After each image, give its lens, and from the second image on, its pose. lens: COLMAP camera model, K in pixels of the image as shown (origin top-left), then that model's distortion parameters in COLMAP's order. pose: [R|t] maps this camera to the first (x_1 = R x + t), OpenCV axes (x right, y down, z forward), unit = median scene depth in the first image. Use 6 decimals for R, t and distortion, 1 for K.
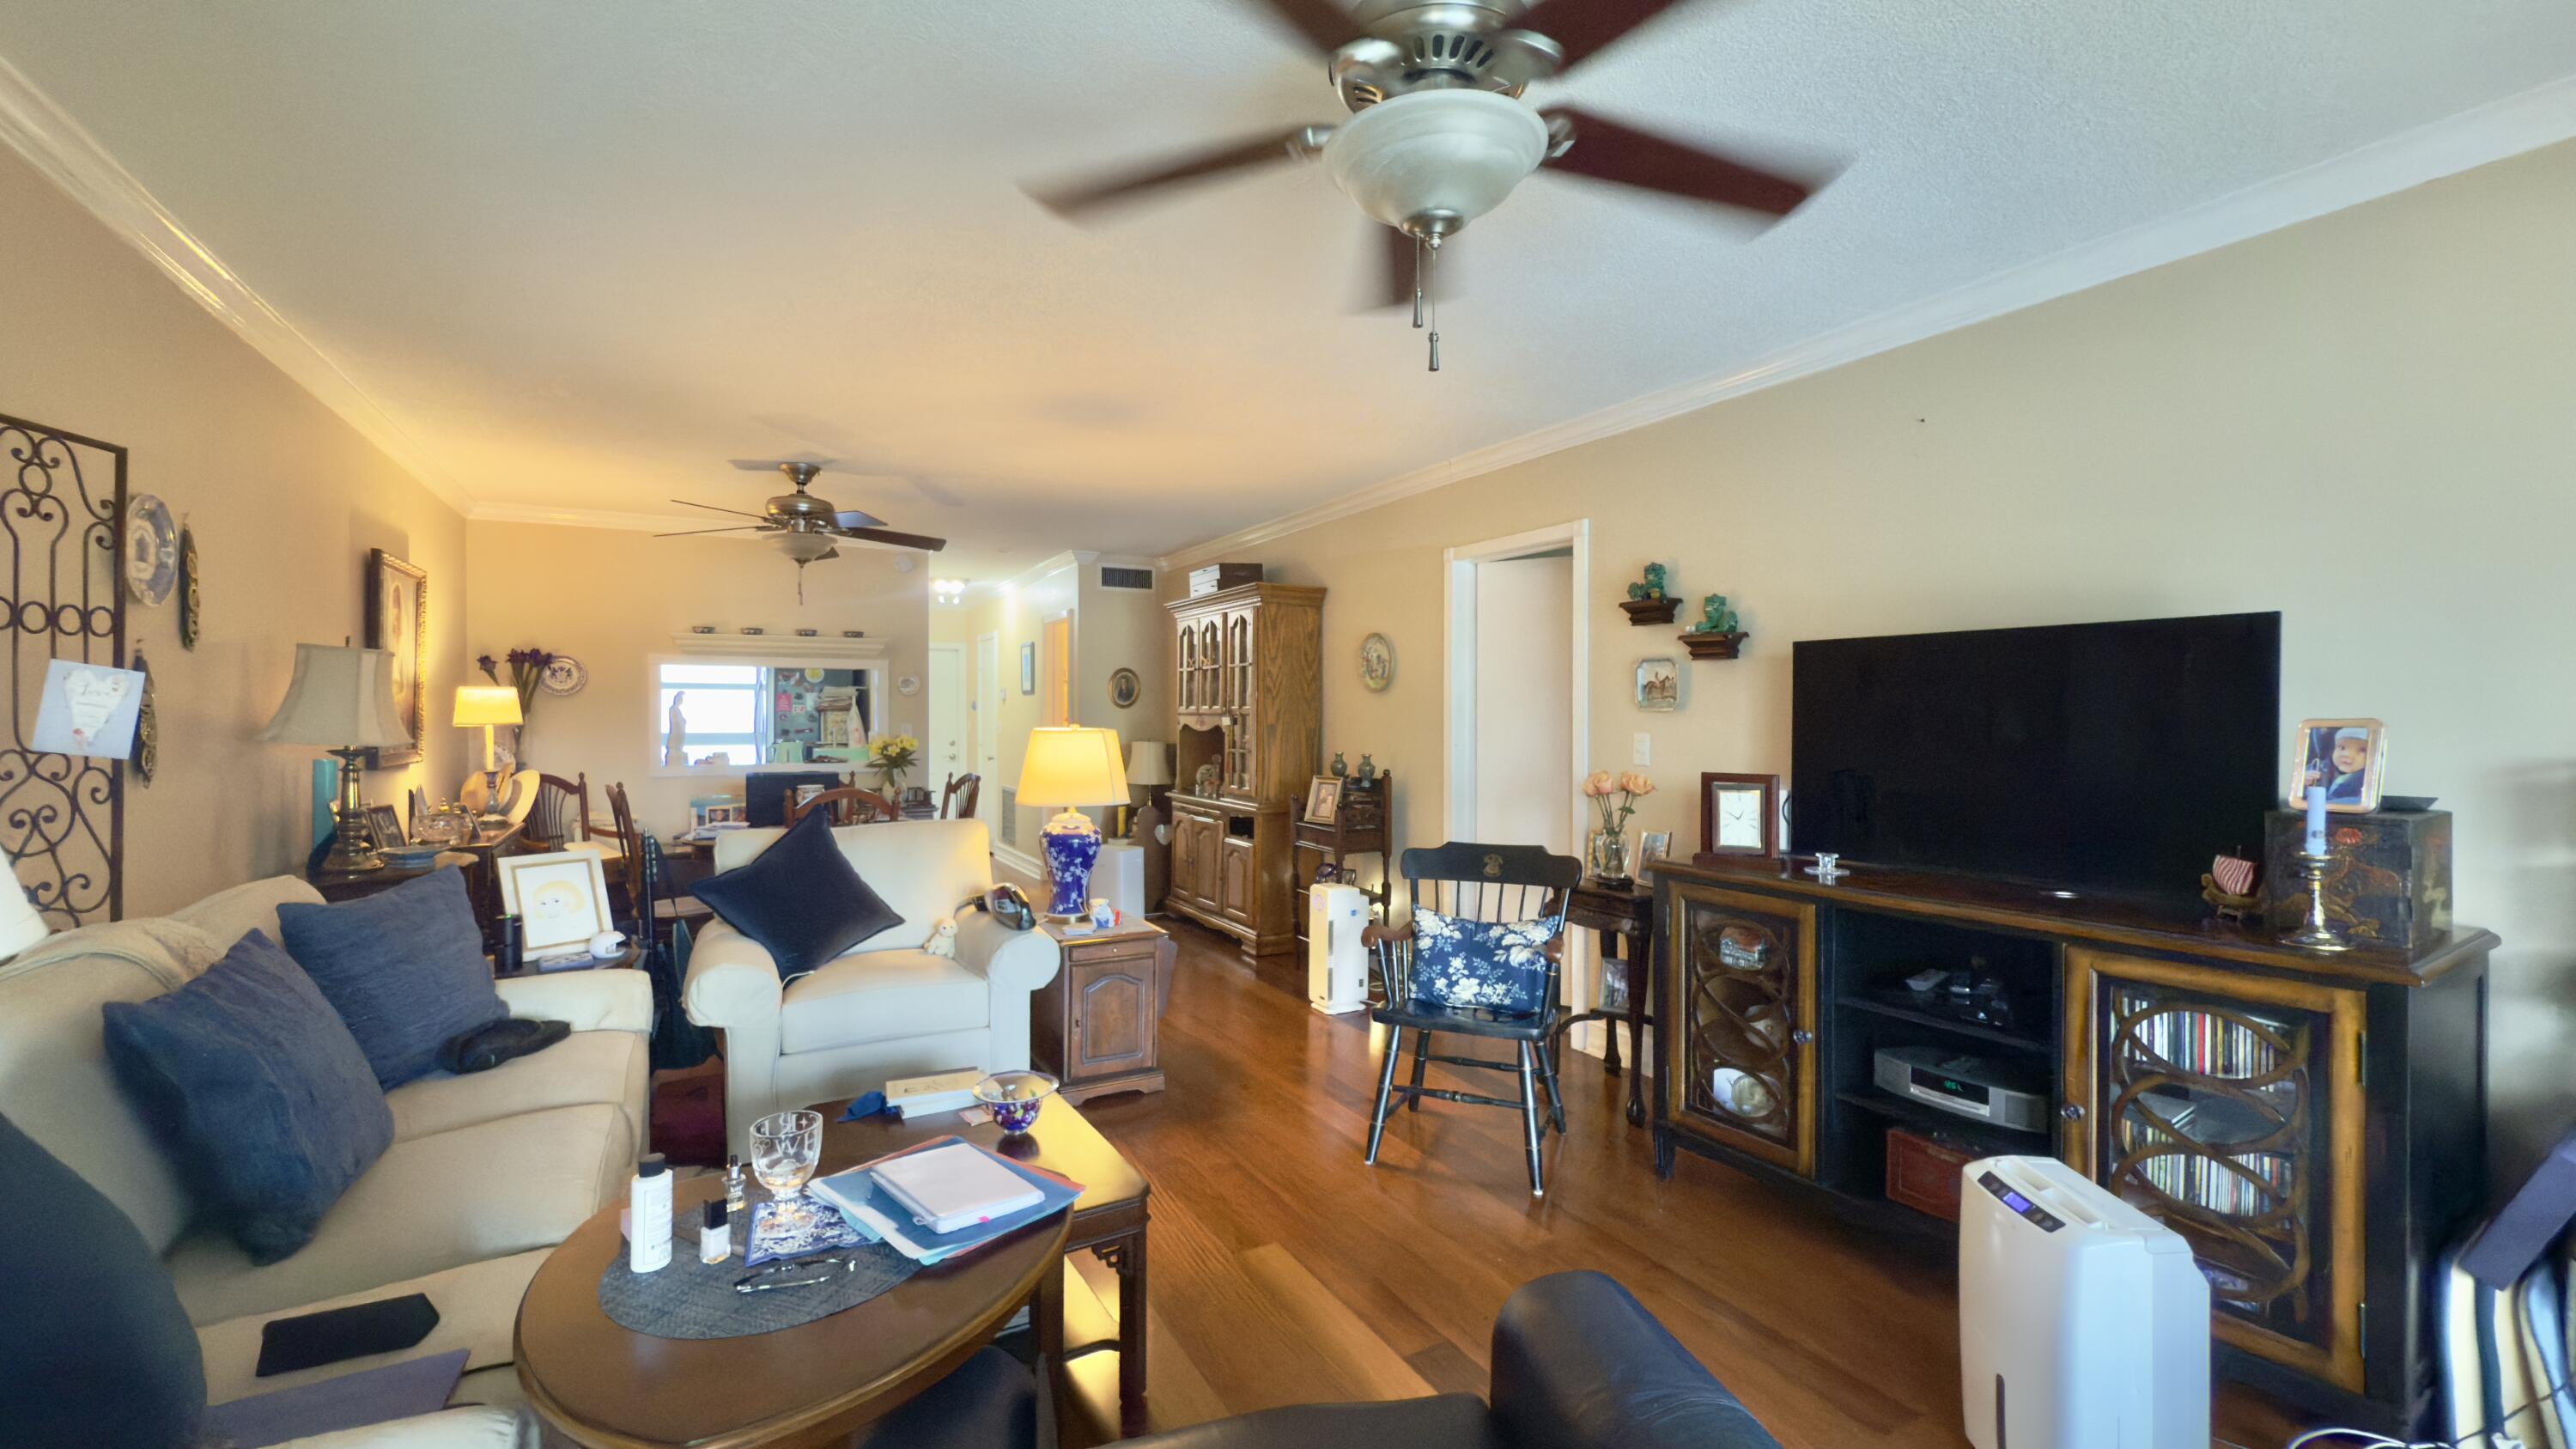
lens RADIAL K [[1030.5, 0, 1291.4], [0, 1030.5, 719.5], [0, 0, 1]] dist [-0.001561, 0.000177]
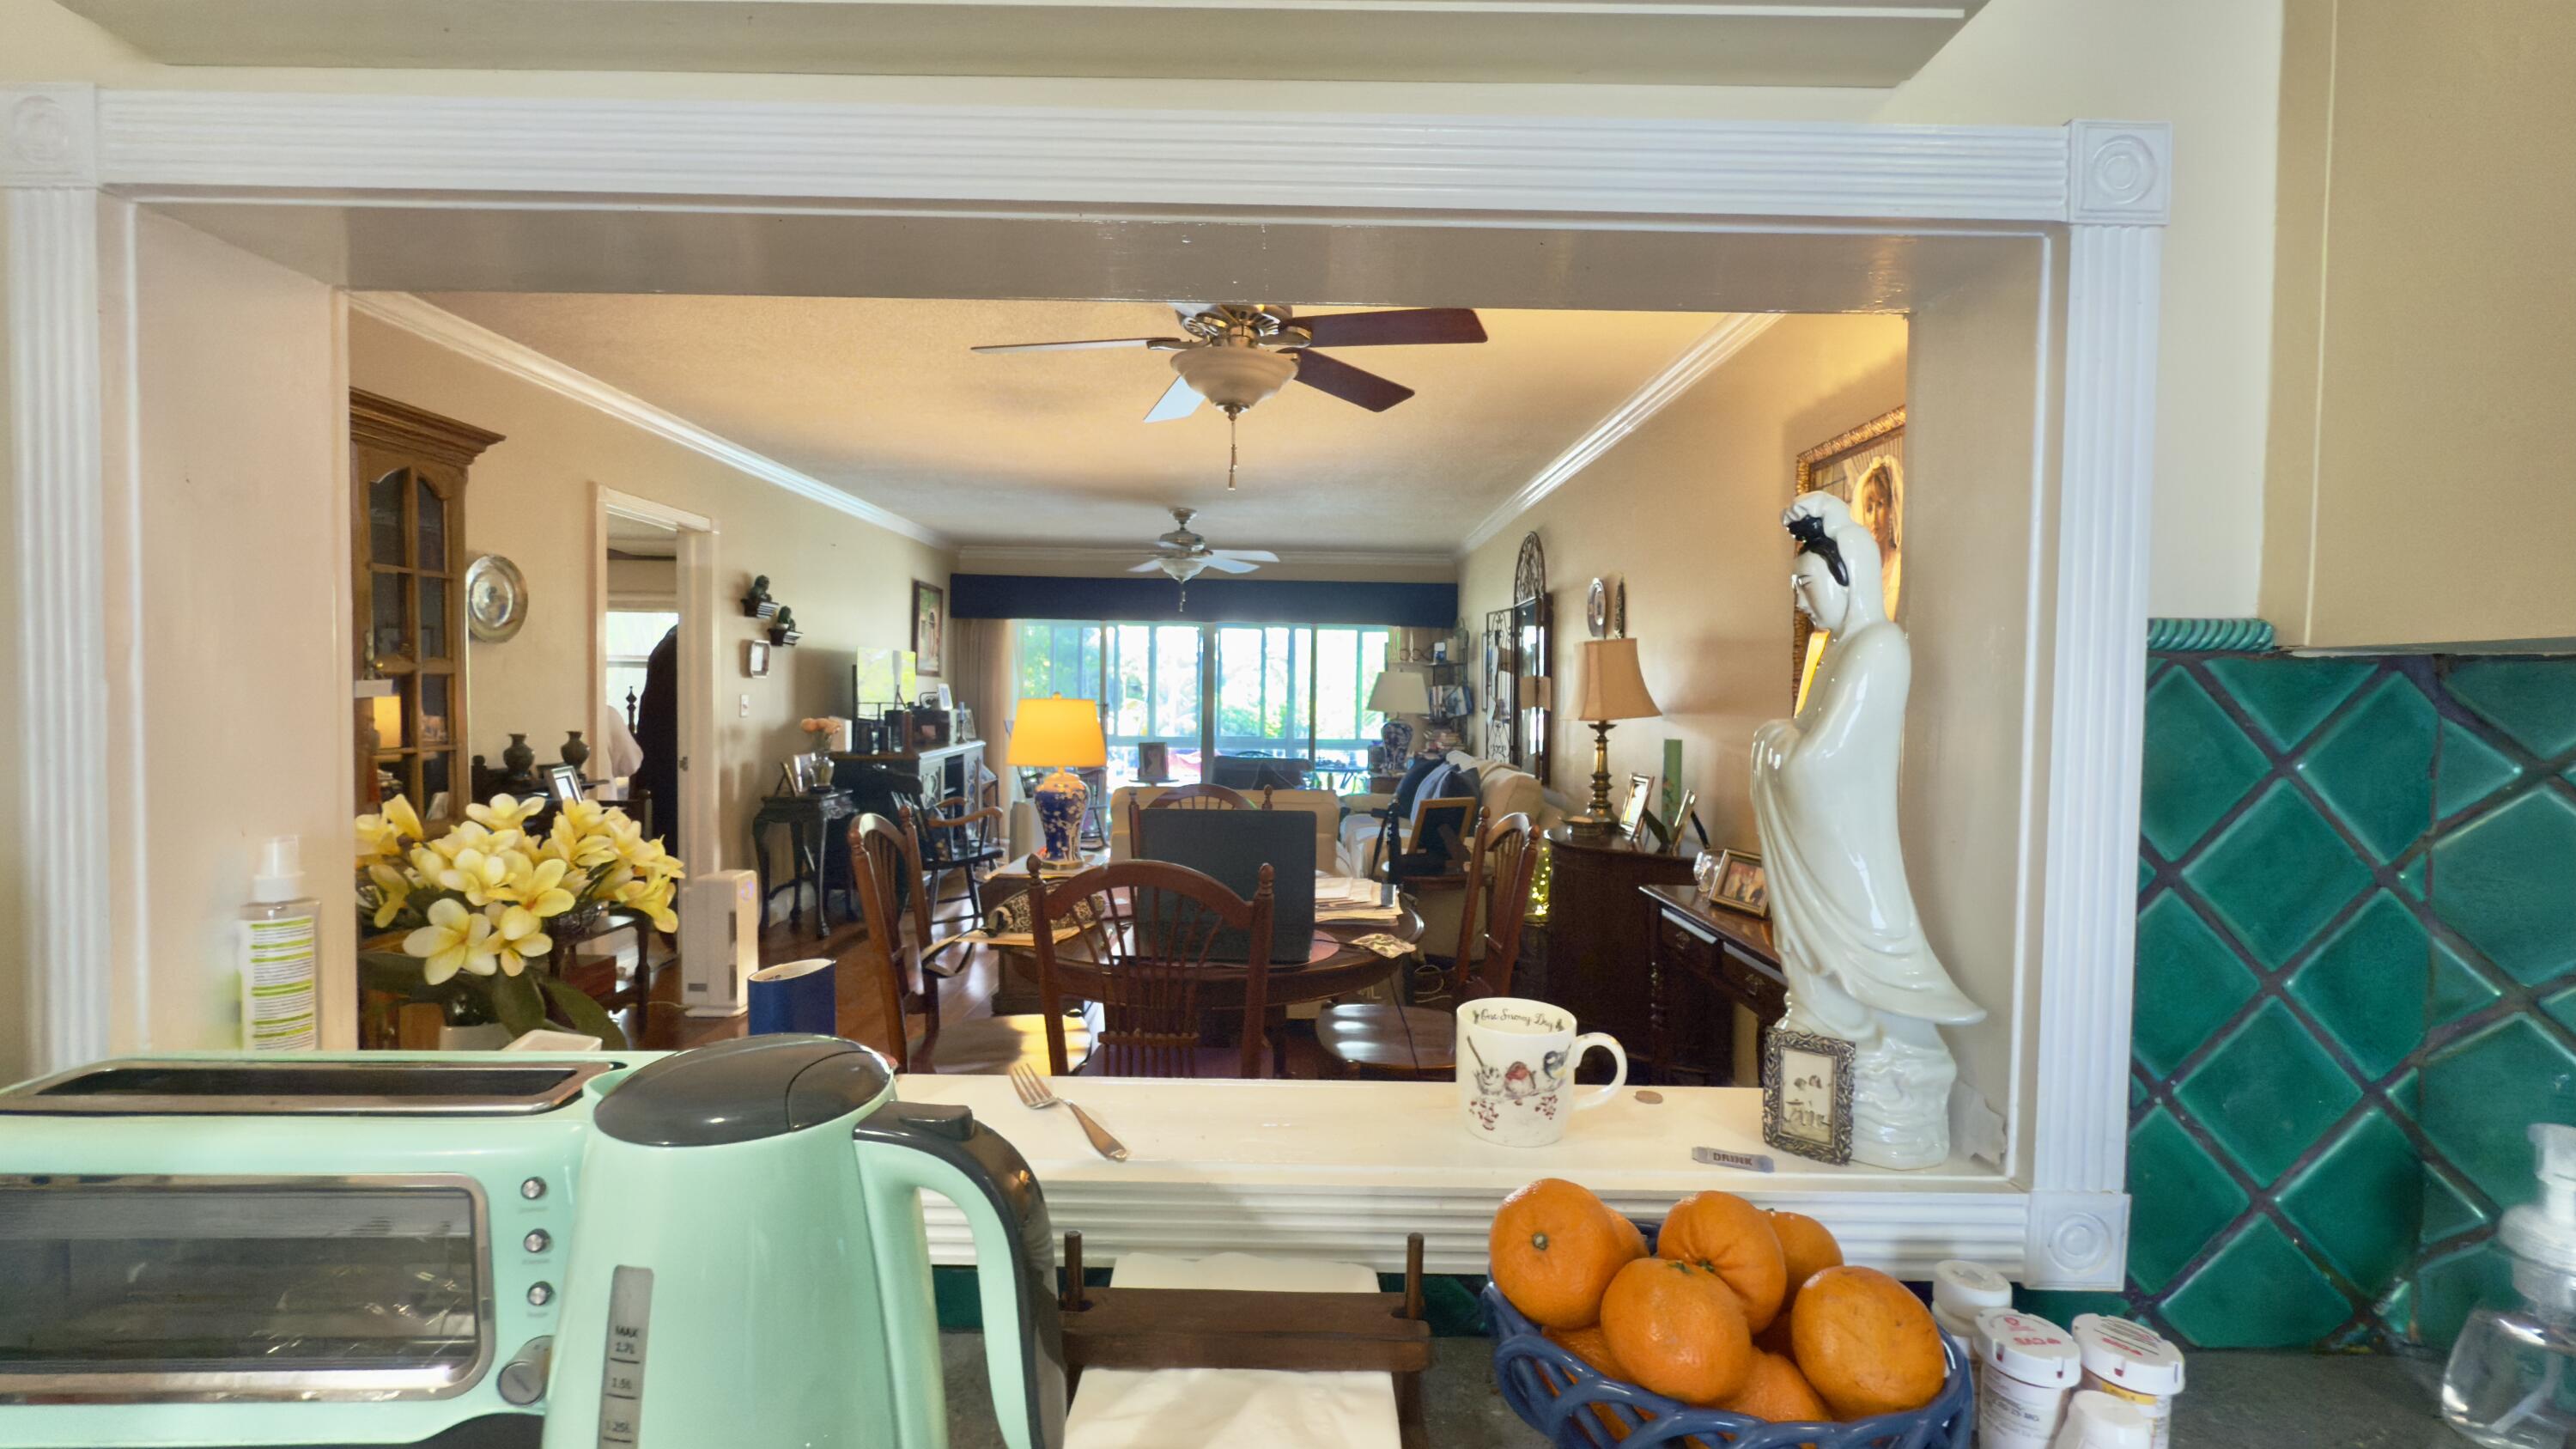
lens RADIAL K [[1030.5, 0, 1291.4], [0, 1030.5, 719.5], [0, 0, 1]] dist [-0.001561, 0.000177]
pose [[-0.871491, -0.028459, 0.489585, -1.041085], [-0.014798, 0.999386, 0.031752, -0.008179], [-0.490188, 0.020427, -0.871377, 1.971136]]
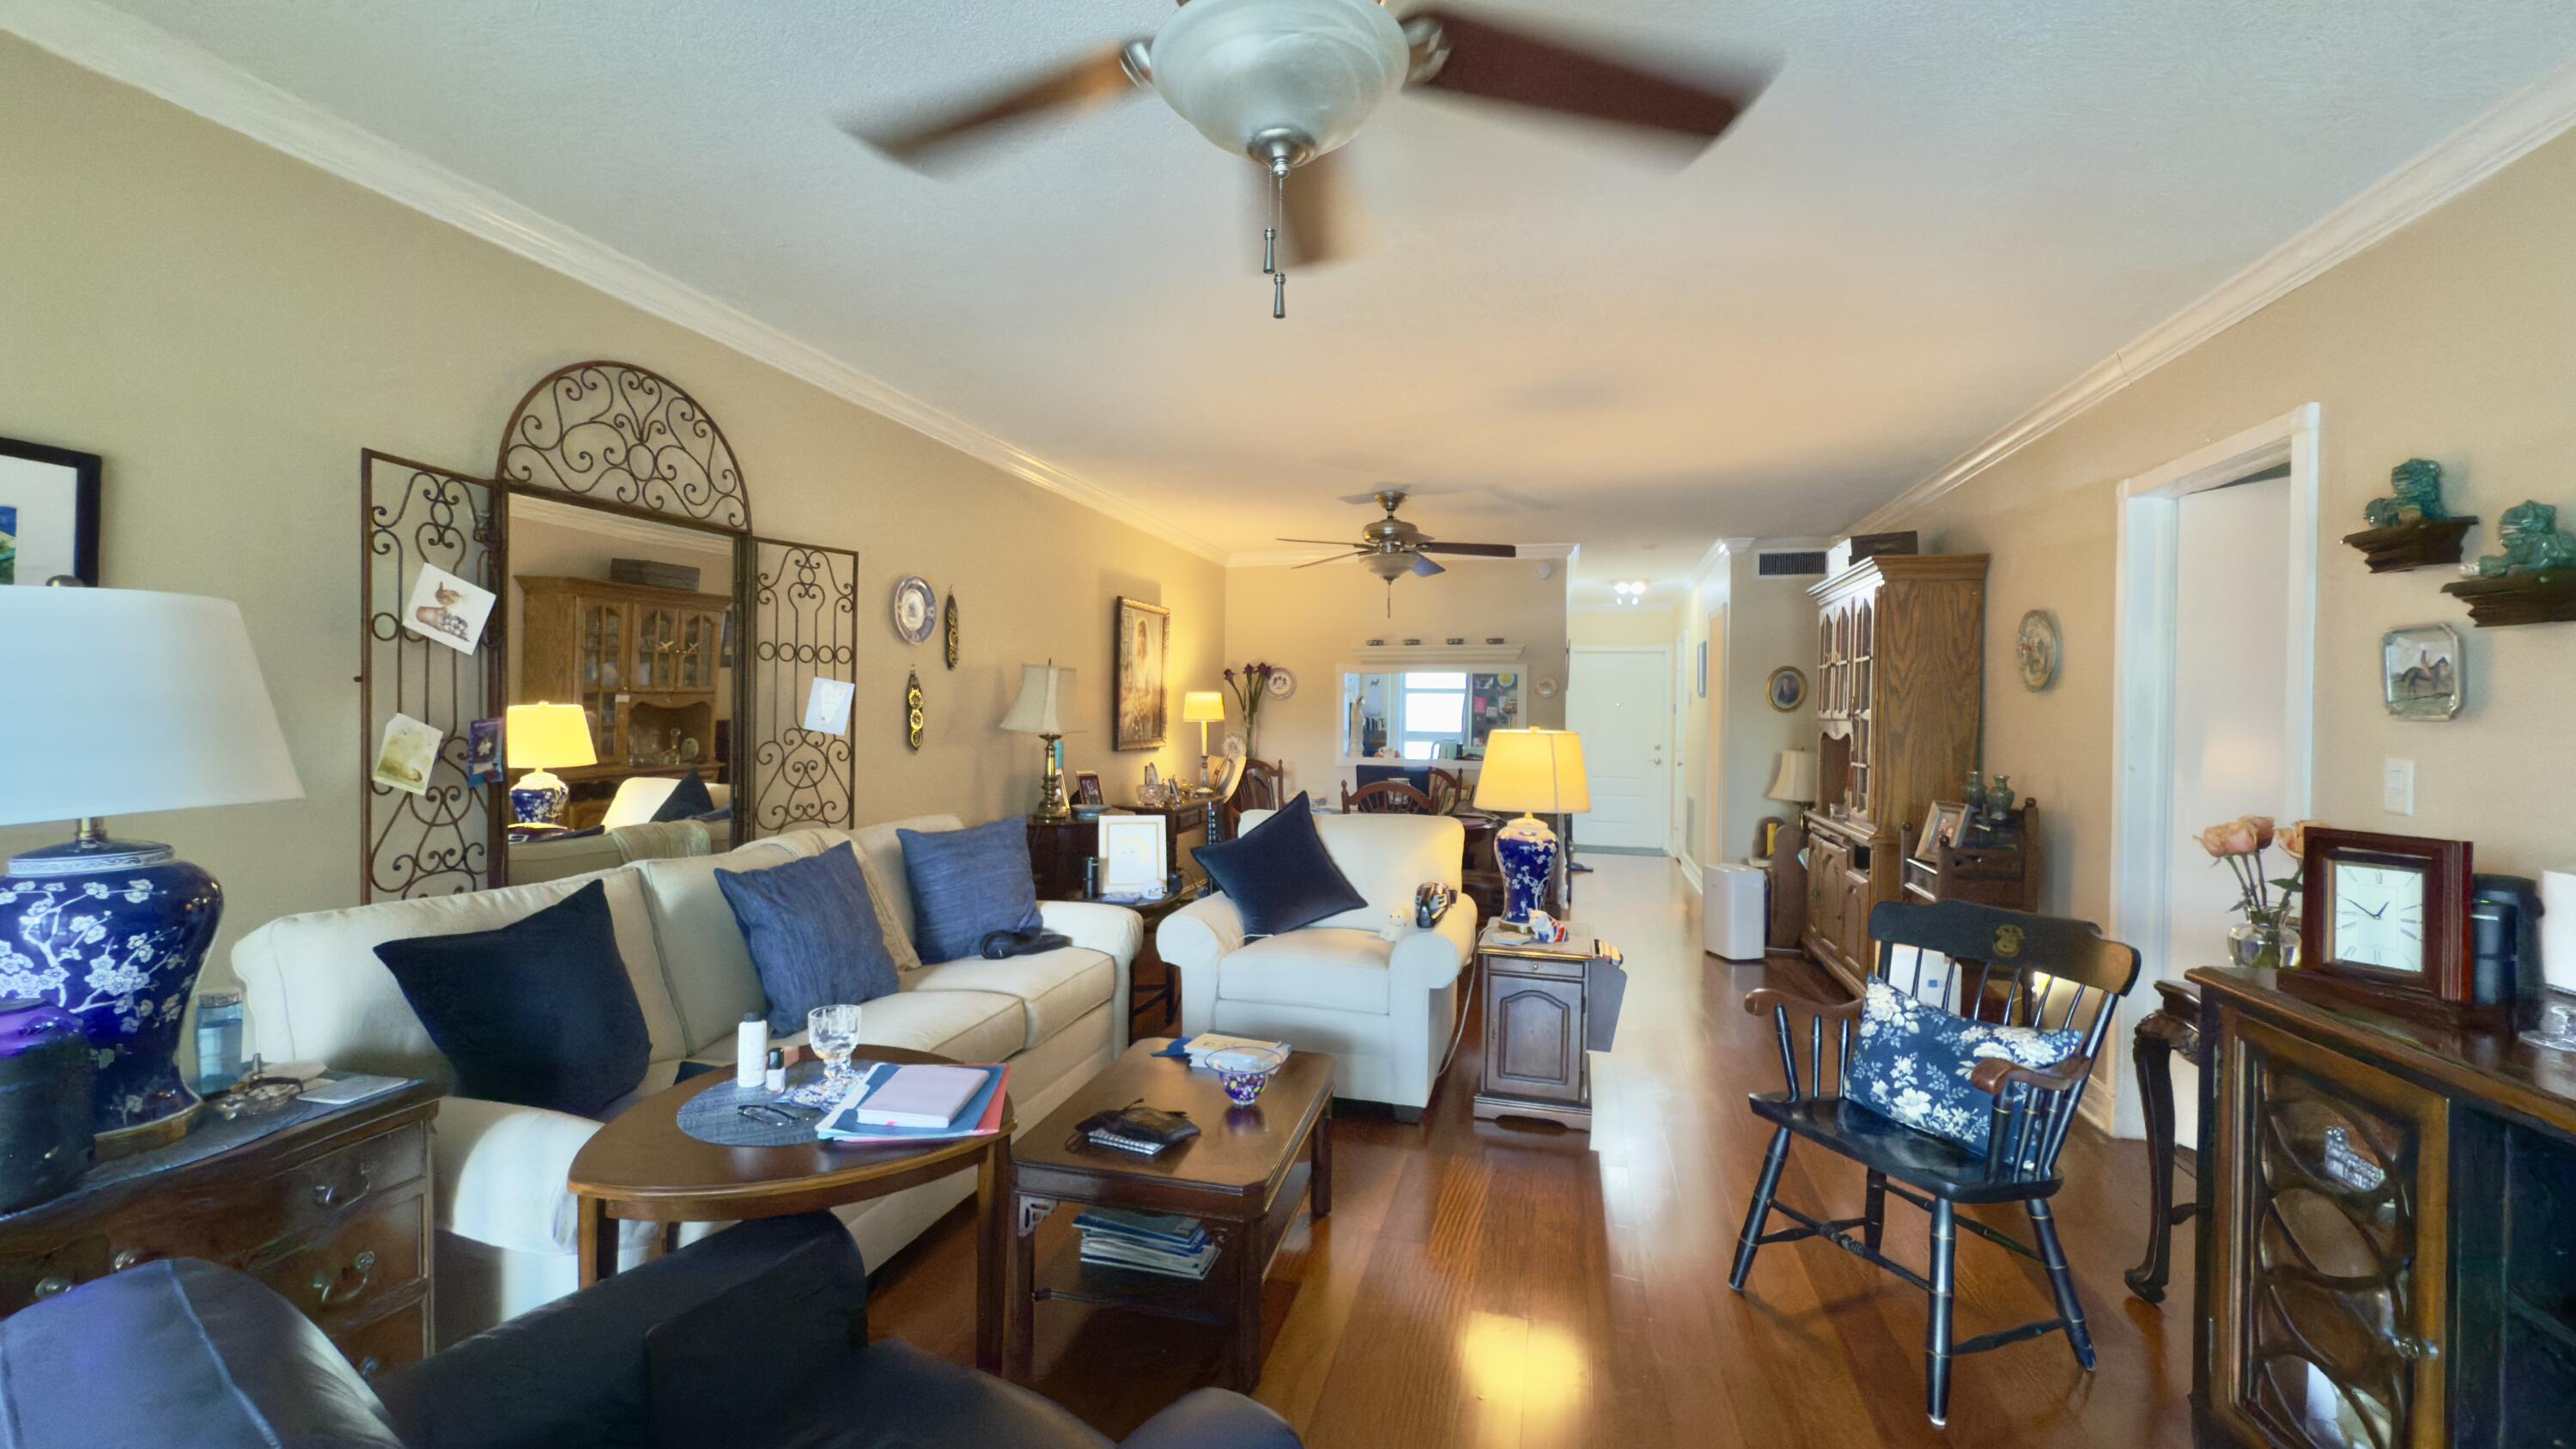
lens RADIAL K [[1030.5, 0, 1291.4], [0, 1030.5, 719.5], [0, 0, 1]] dist [-0.001561, 0.000177]
pose [[0.713925, 0.011251, -0.700132, 0.319431], [-0.014042, 0.999900, 0.001751, -0.000575], [0.700081, 0.008581, 0.714012, 0.164733]]
